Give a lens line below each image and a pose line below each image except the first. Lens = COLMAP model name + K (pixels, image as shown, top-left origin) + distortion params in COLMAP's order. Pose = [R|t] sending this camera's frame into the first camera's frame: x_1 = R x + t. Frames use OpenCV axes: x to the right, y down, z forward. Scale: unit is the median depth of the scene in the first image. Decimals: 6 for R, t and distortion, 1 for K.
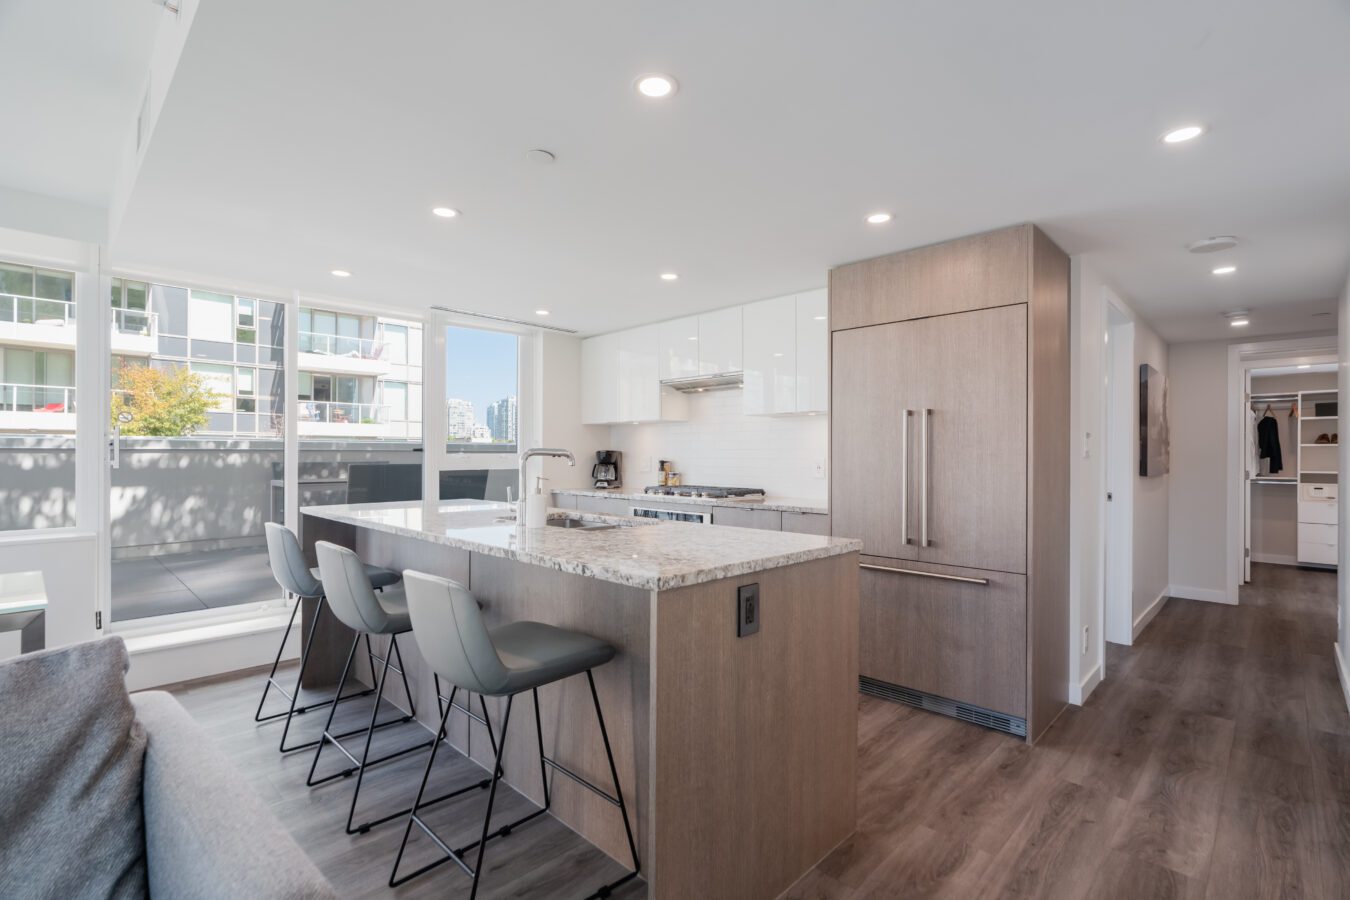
lens RADIAL K [[626.0, 0, 671.4], [0, 626.0, 455.1], [0, 0, 1]] dist [0.000029, -0.001084]
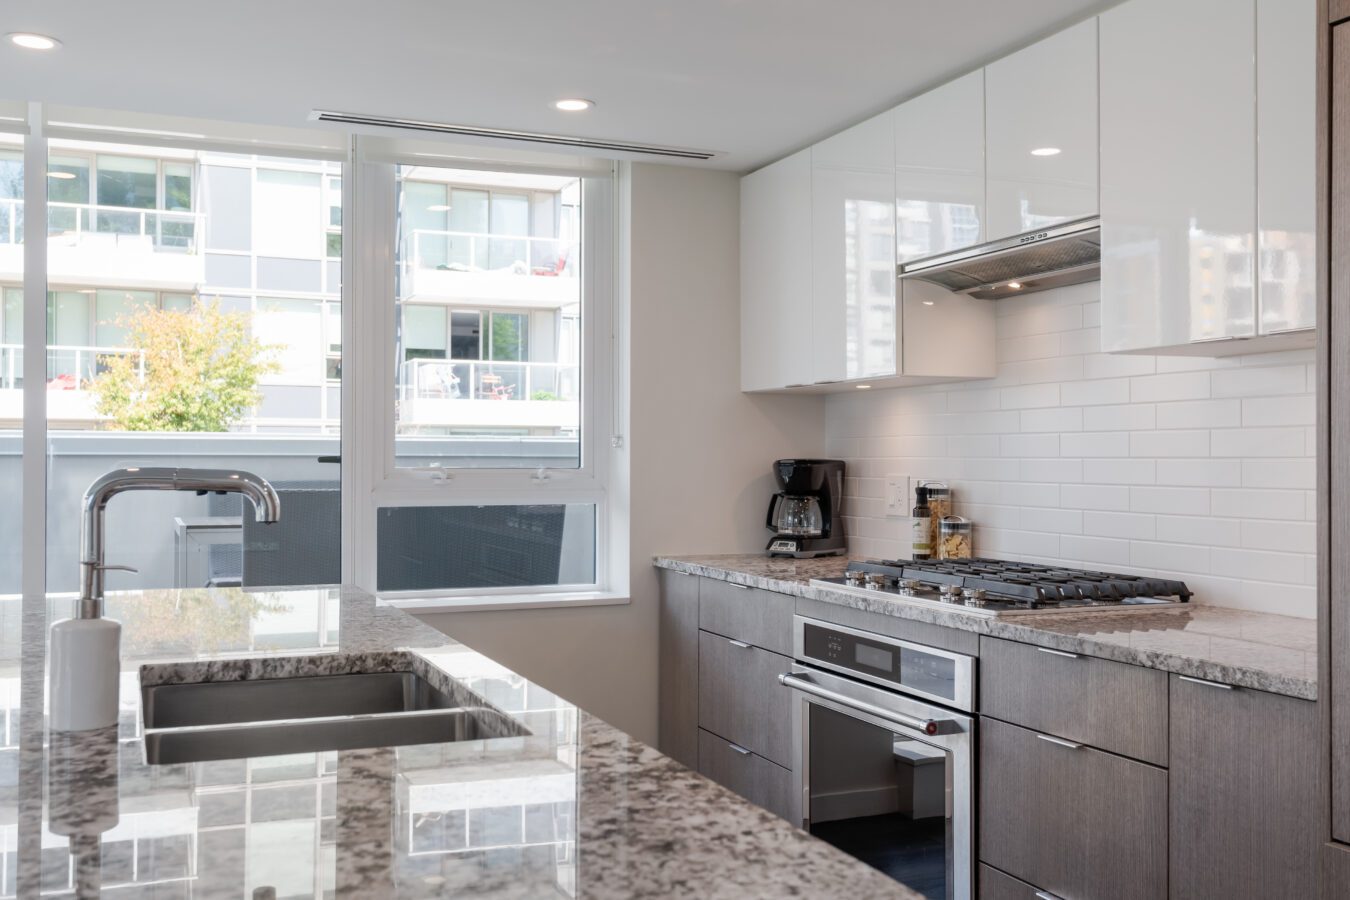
lens RADIAL K [[1304.2, 0, 675.0], [0, 1304.2, 450.0], [0, 0, 1]] dist [0.016432, -0.005187]
pose [[0.923683, -0.001860, -0.383153, 0.133252], [-0.001229, 0.999969, -0.007817, -0.006507], [0.383156, 0.007692, 0.923652, 0.232052]]
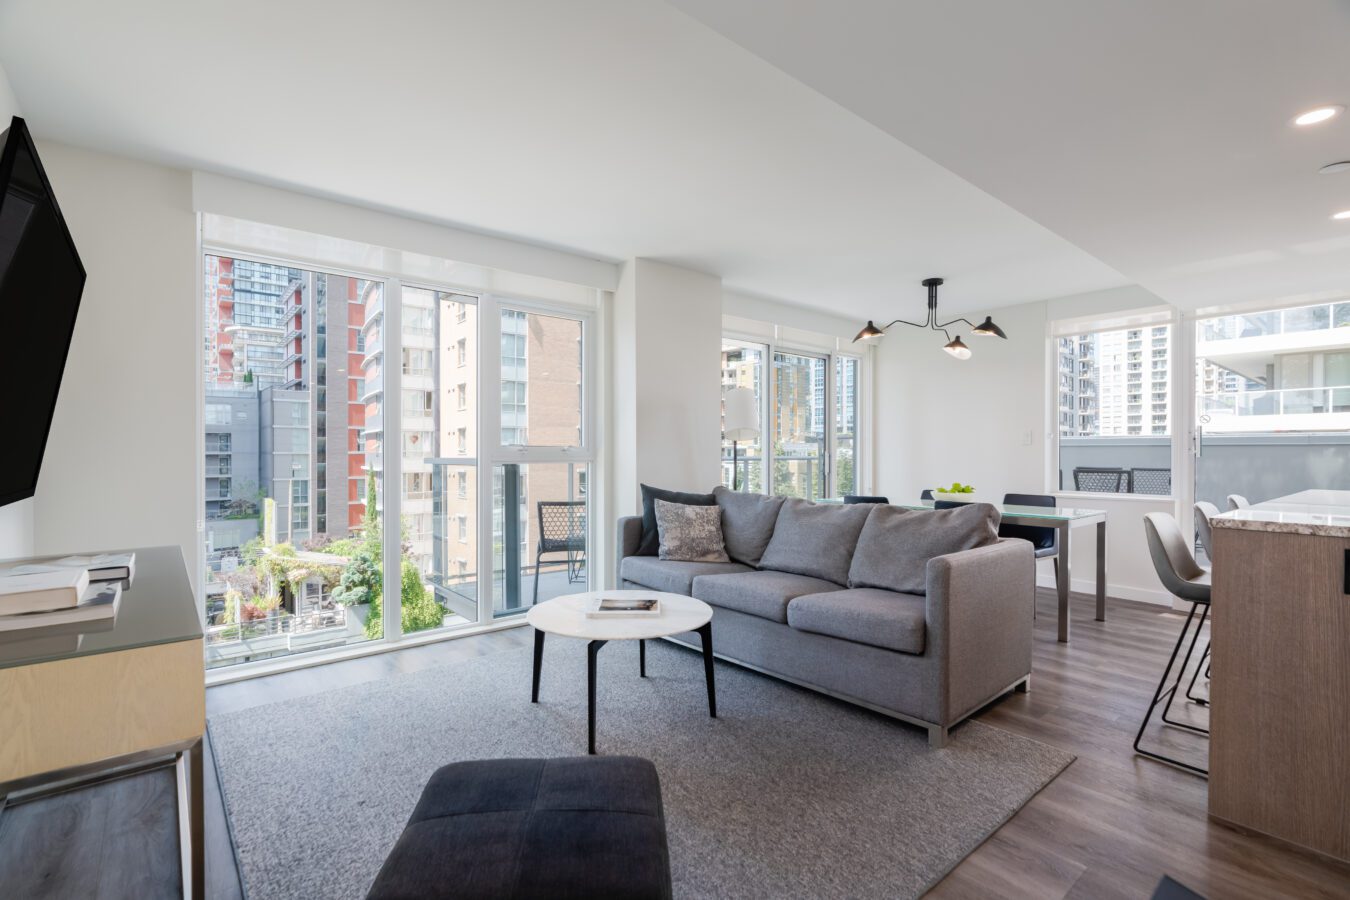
lens RADIAL K [[626.0, 0, 671.4], [0, 626.0, 455.1], [0, 0, 1]] dist [0.000029, -0.001084]
pose [[-0.100147, -0.001593, -0.994971, 0.403502], [-0.001585, 0.999998, -0.001442, 0.015051], [0.994971, 0.001433, -0.100149, -0.023092]]
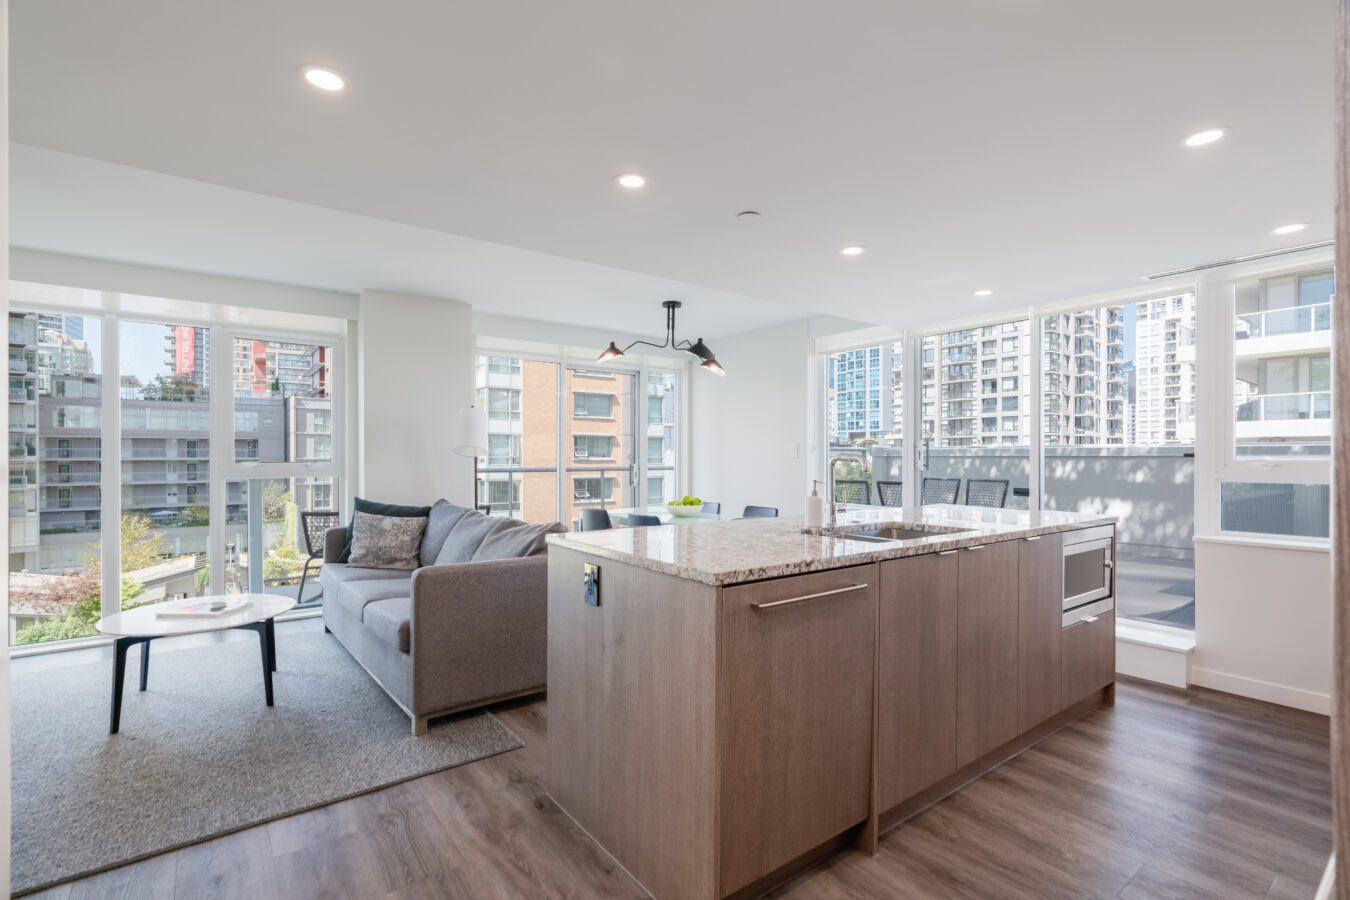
lens RADIAL K [[627.6, 0, 669.3], [0, 627.6, 464.7], [0, 0, 1]] dist [-0.003369, -0.000213]
pose [[-0.148864, 0.005197, -0.988844, 0.407168], [-0.002304, 0.999982, 0.005602, 0.000892], [0.988855, 0.003112, -0.148849, 0.407547]]
